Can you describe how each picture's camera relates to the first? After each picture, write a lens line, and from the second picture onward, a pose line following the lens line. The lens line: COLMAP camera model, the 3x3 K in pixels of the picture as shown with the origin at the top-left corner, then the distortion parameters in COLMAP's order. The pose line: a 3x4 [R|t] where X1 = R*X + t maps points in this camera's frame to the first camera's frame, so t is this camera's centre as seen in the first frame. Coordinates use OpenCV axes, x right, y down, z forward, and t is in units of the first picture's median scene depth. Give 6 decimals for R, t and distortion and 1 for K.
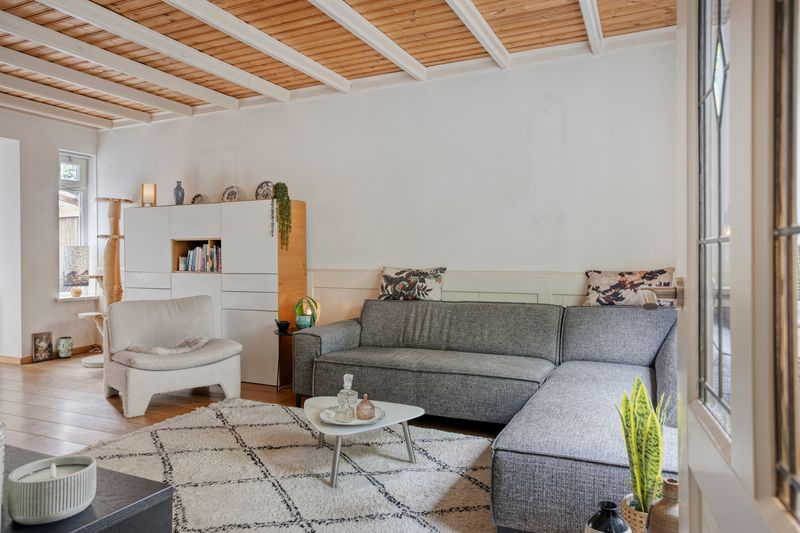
lens RADIAL K [[534.2, 0, 400.0], [0, 534.2, 266.5], [0, 0, 1]] dist [-0.003722, 0.001401]
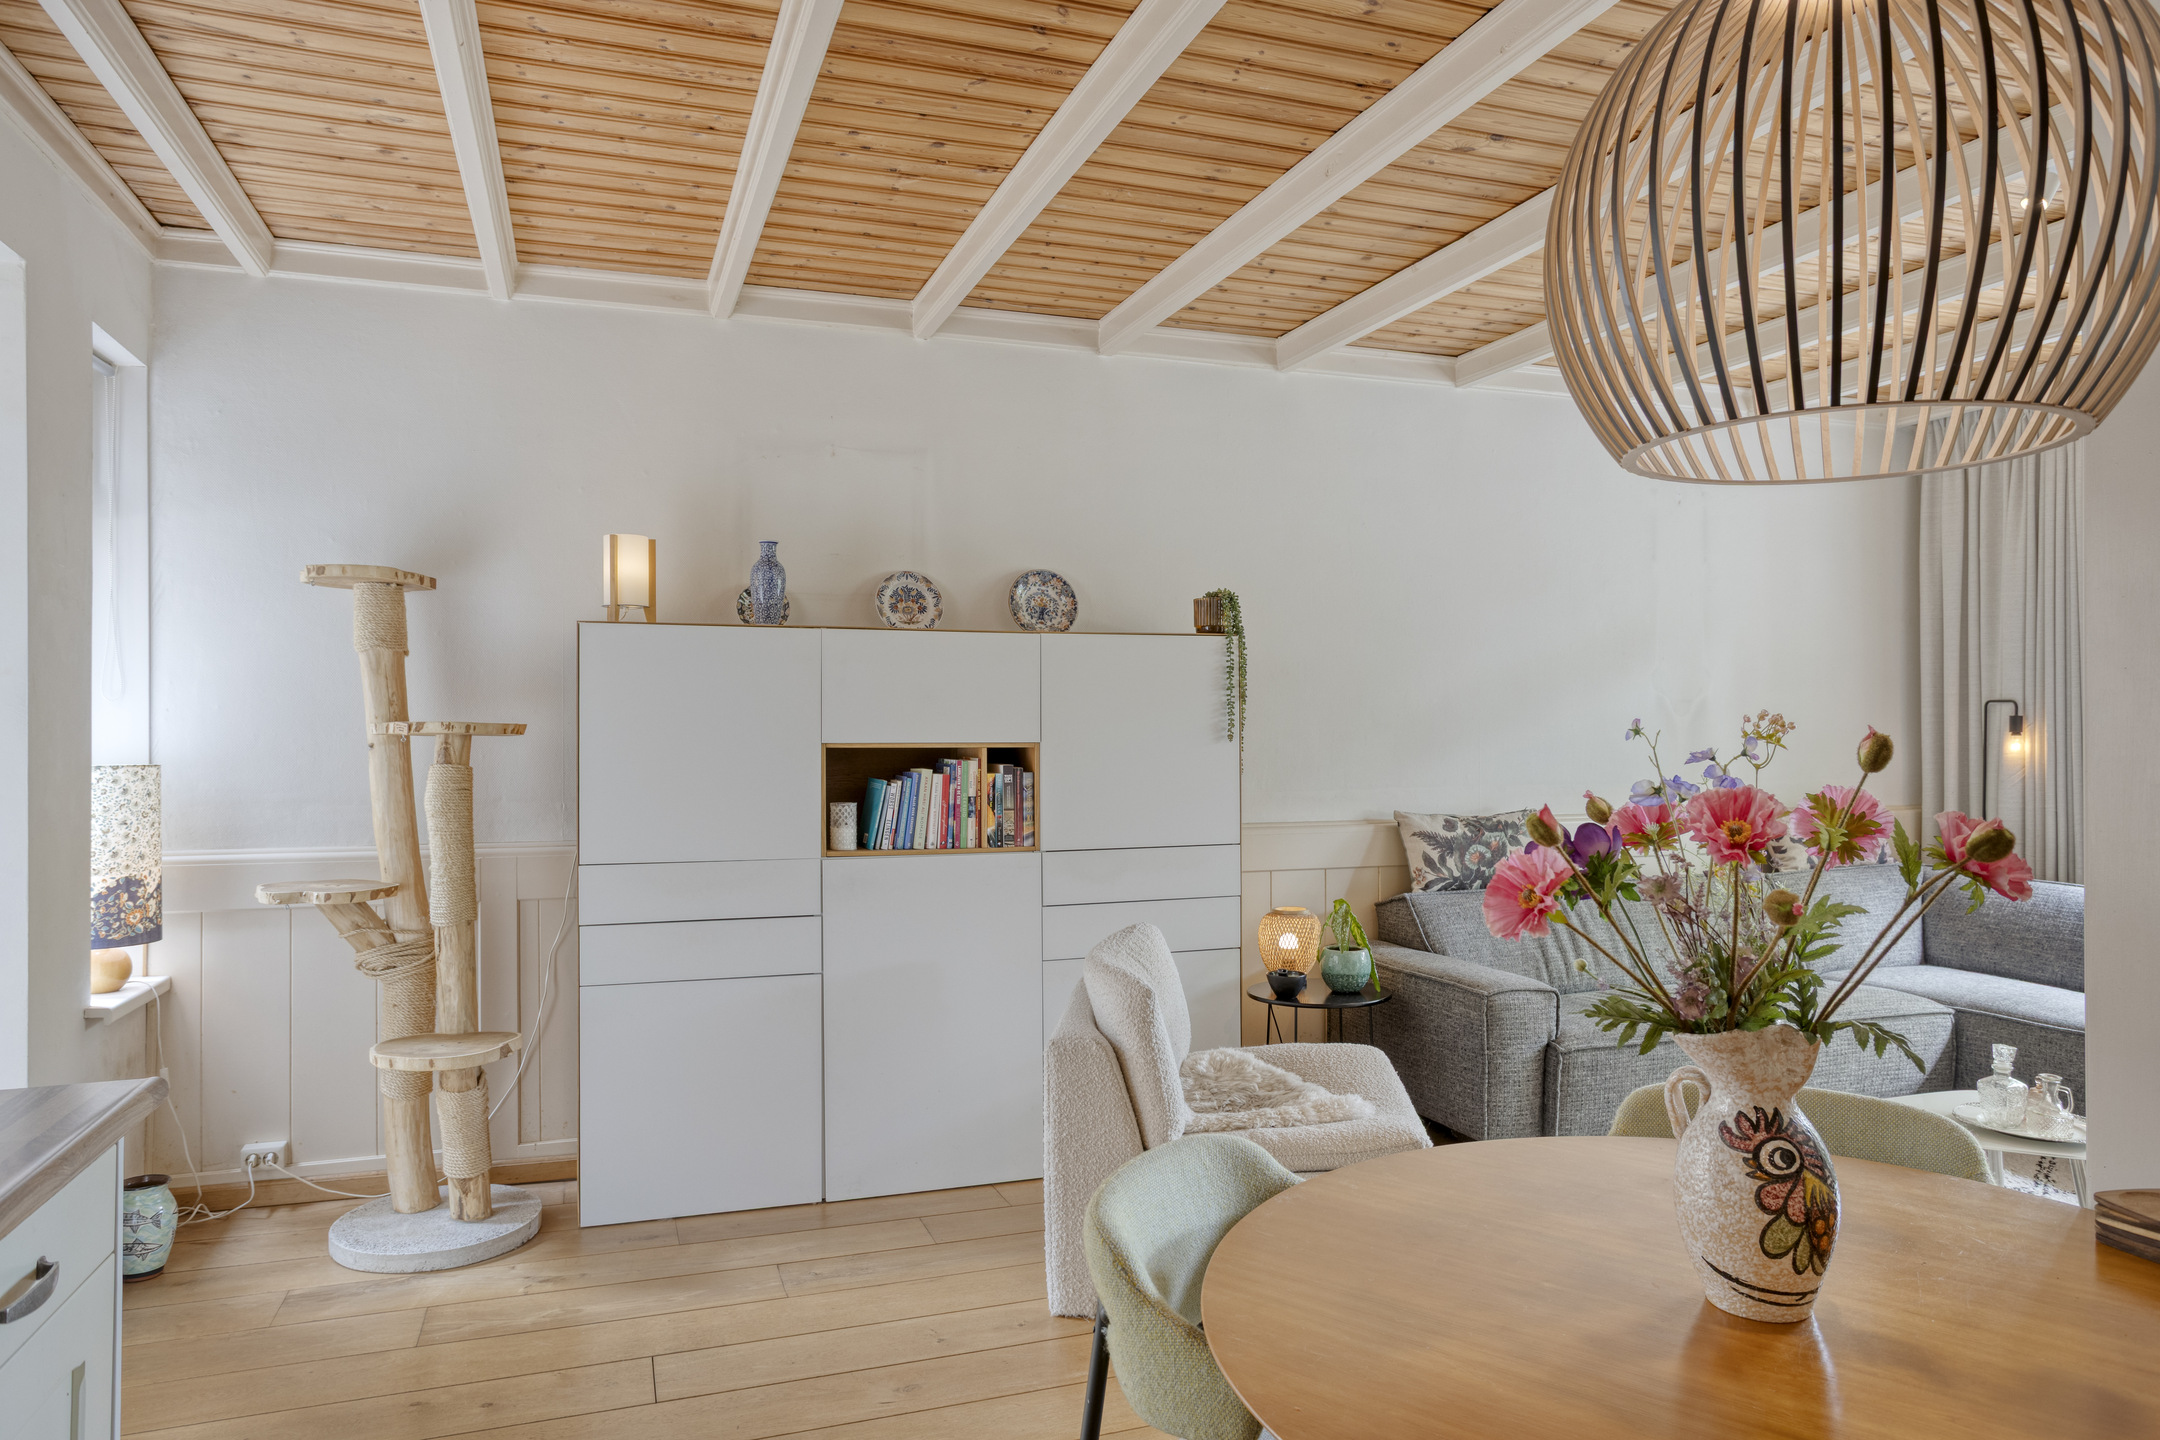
lens RADIAL K [[1378.3, 0, 1080.0], [0, 1378.3, 720.0], [0, 0, 1]] dist [-0.031333, 0.000288]
pose [[0.704804, 0.005615, 0.709380, -0.946720], [0.017010, 0.999547, -0.024812, -0.047658], [-0.709198, 0.029554, 0.704390, 0.415877]]
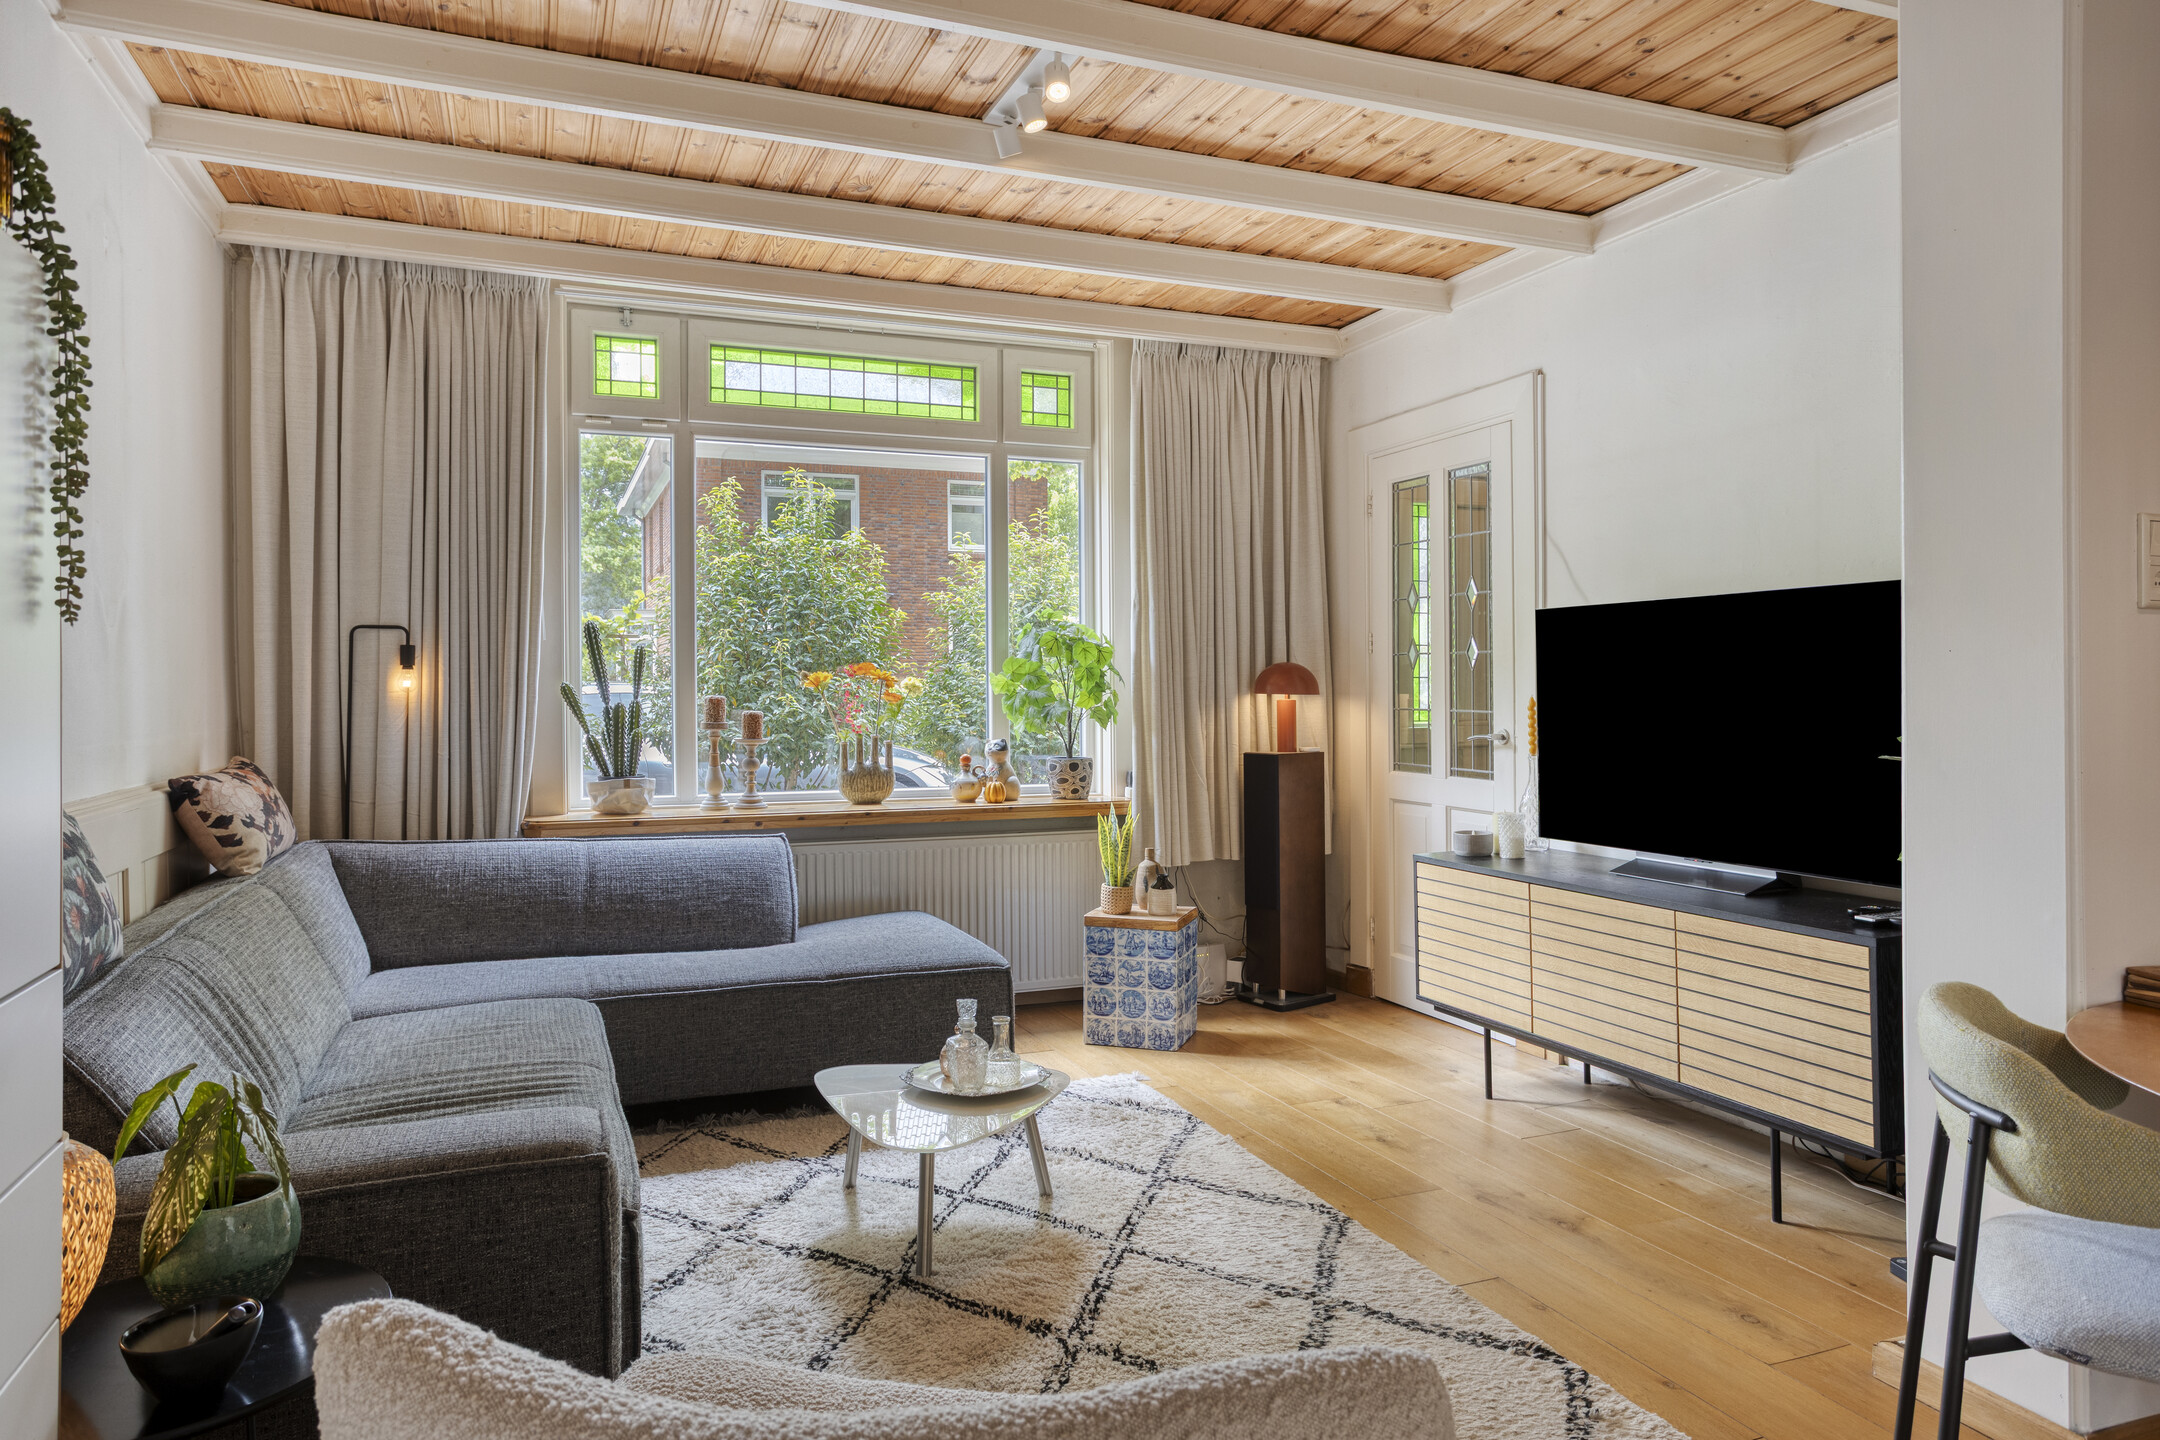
lens RADIAL K [[1378.3, 0, 1080.0], [0, 1378.3, 720.0], [0, 0, 1]] dist [-0.031333, 0.000288]
pose [[-0.731433, -0.013940, 0.681771, -0.557063], [0.017726, 0.999064, 0.039445, -0.043725], [-0.681683, 0.040937, -0.730502, 1.041477]]
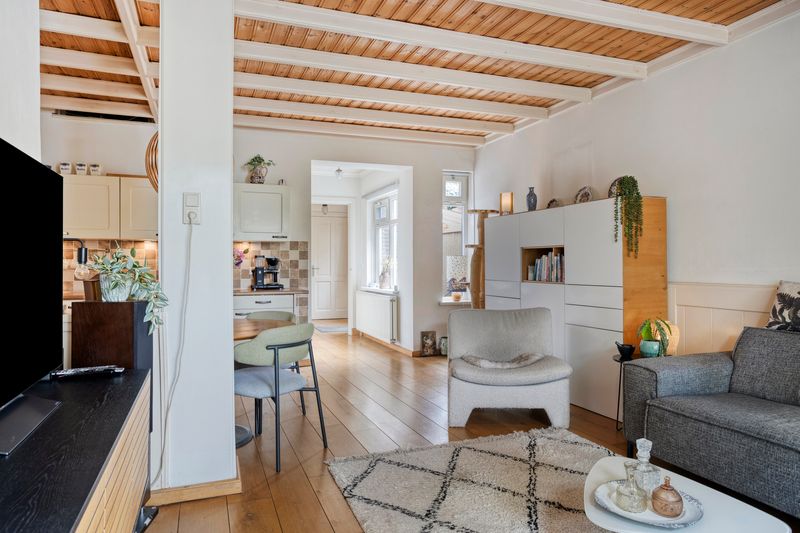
lens RADIAL K [[527.4, 0, 400.0], [0, 527.4, 266.5], [0, 0, 1]] dist [-0.001405, 0.005183]
pose [[0.722015, 0.003362, -0.691869, 0.086070], [-0.012279, 0.999893, -0.007955, -0.006878], [0.691768, 0.014239, 0.721979, 0.170841]]
